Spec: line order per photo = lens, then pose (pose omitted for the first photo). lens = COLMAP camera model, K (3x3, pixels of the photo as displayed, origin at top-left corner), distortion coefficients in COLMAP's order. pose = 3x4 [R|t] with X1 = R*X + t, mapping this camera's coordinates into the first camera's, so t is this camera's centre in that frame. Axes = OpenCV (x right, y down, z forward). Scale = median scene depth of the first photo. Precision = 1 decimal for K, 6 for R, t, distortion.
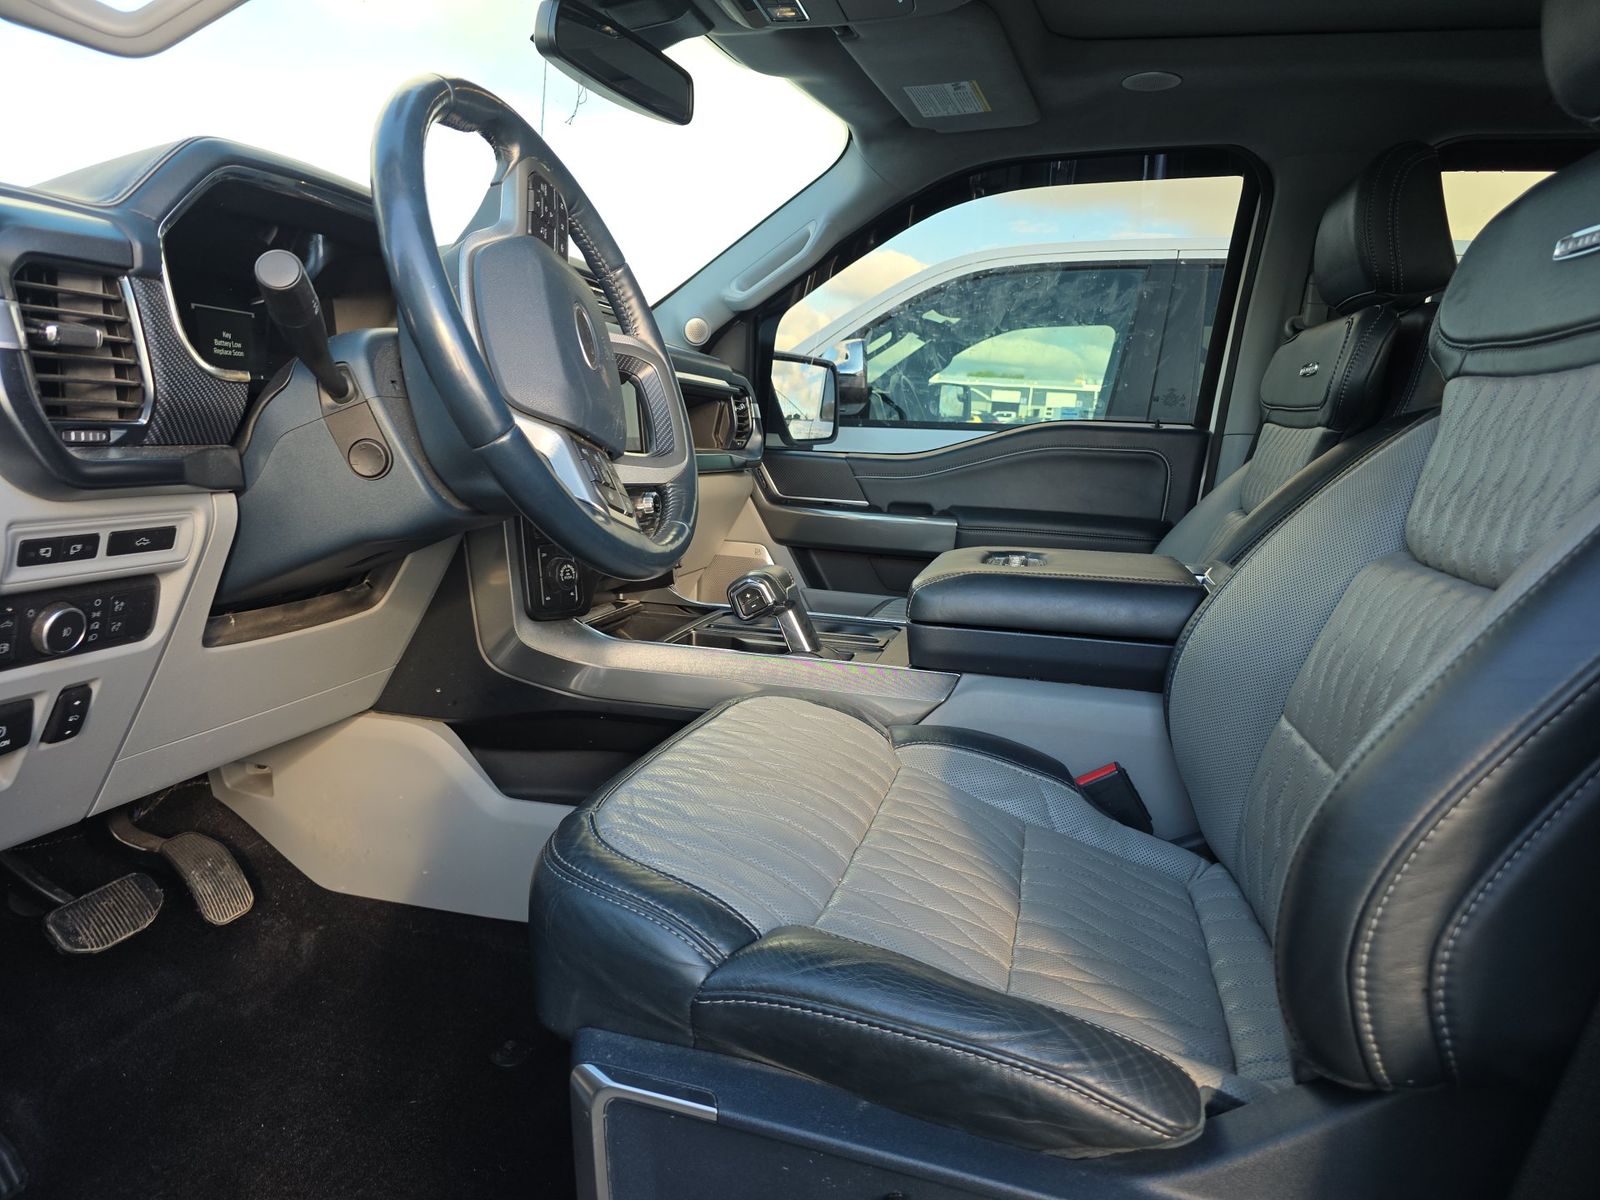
lens RADIAL K [[1075.6, 0, 788.1], [0, 1075.6, 628.7], [0, 0, 1]] dist [0.050247, -0.047313]
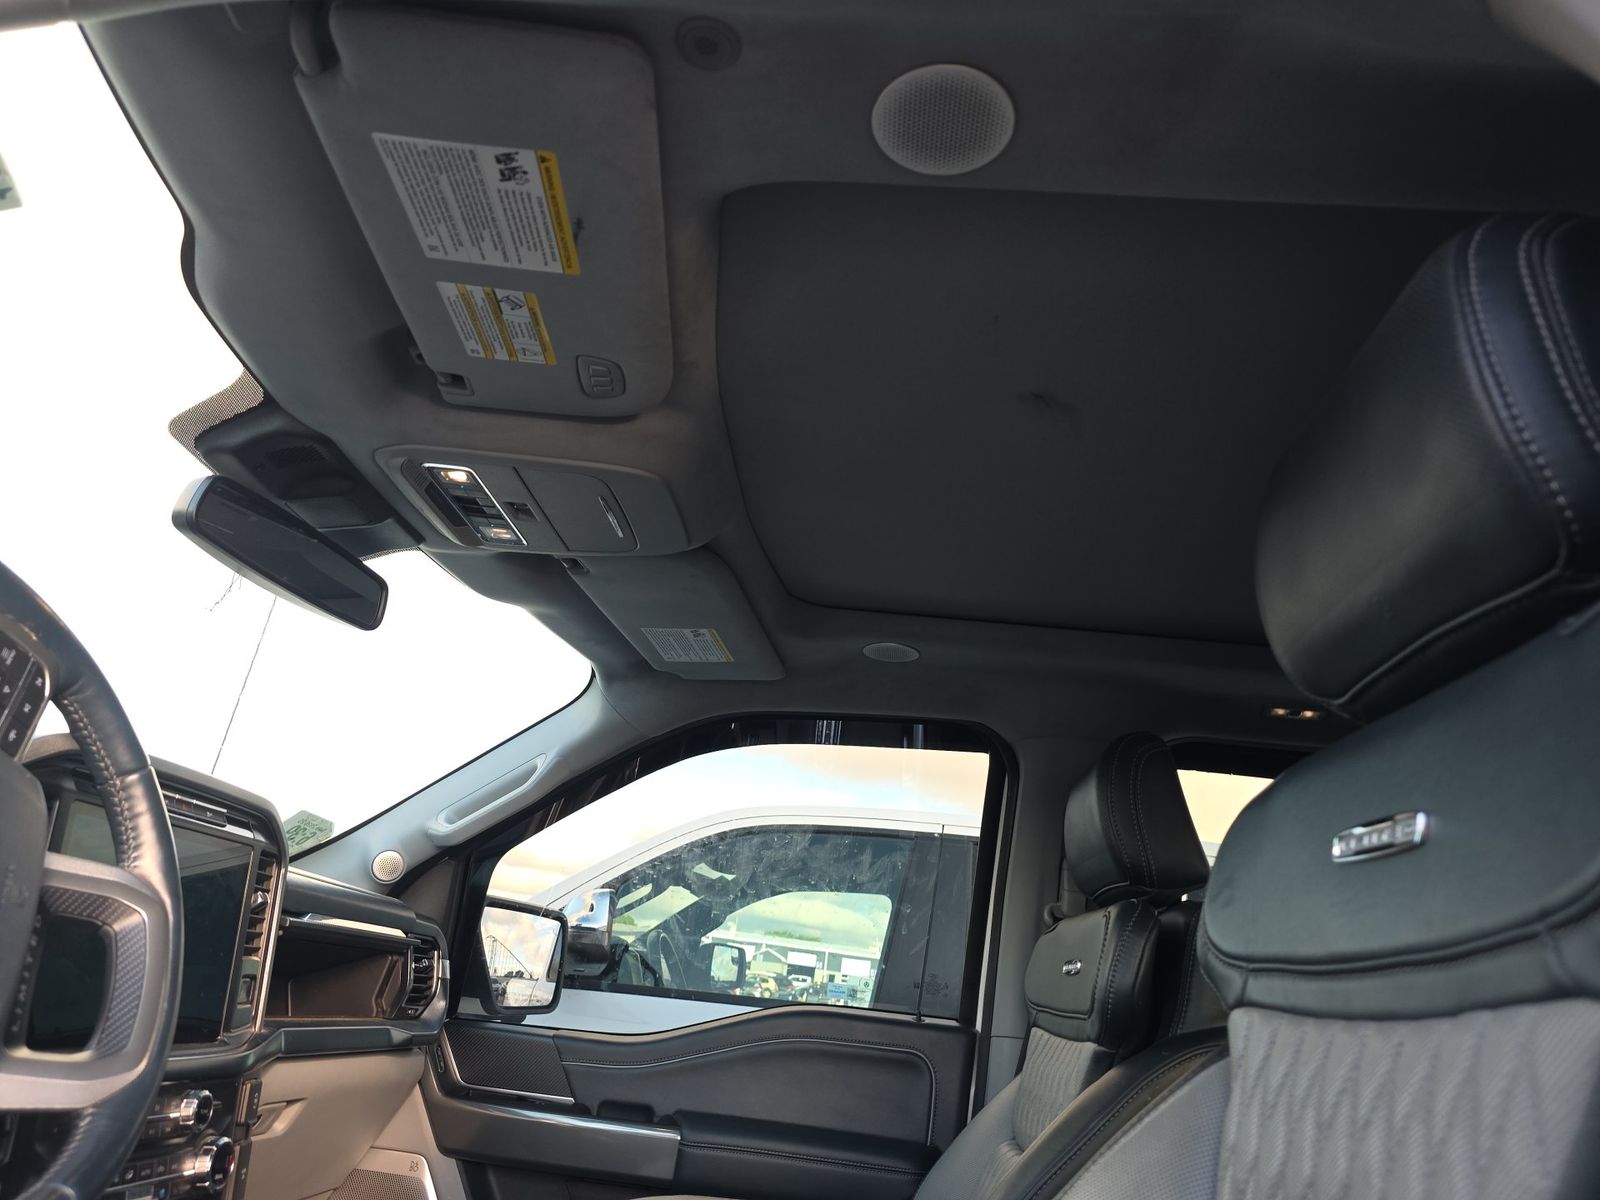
lens RADIAL K [[1075.6, 0, 812.0], [0, 1075.6, 590.5], [0, 0, 1]] dist [0.050247, -0.047313]
pose [[0.977884, 0.123270, 0.168960, 0.073835], [-0.020117, 0.859540, -0.510673, -0.040374], [-0.208178, 0.495980, 0.843010, 0.130650]]
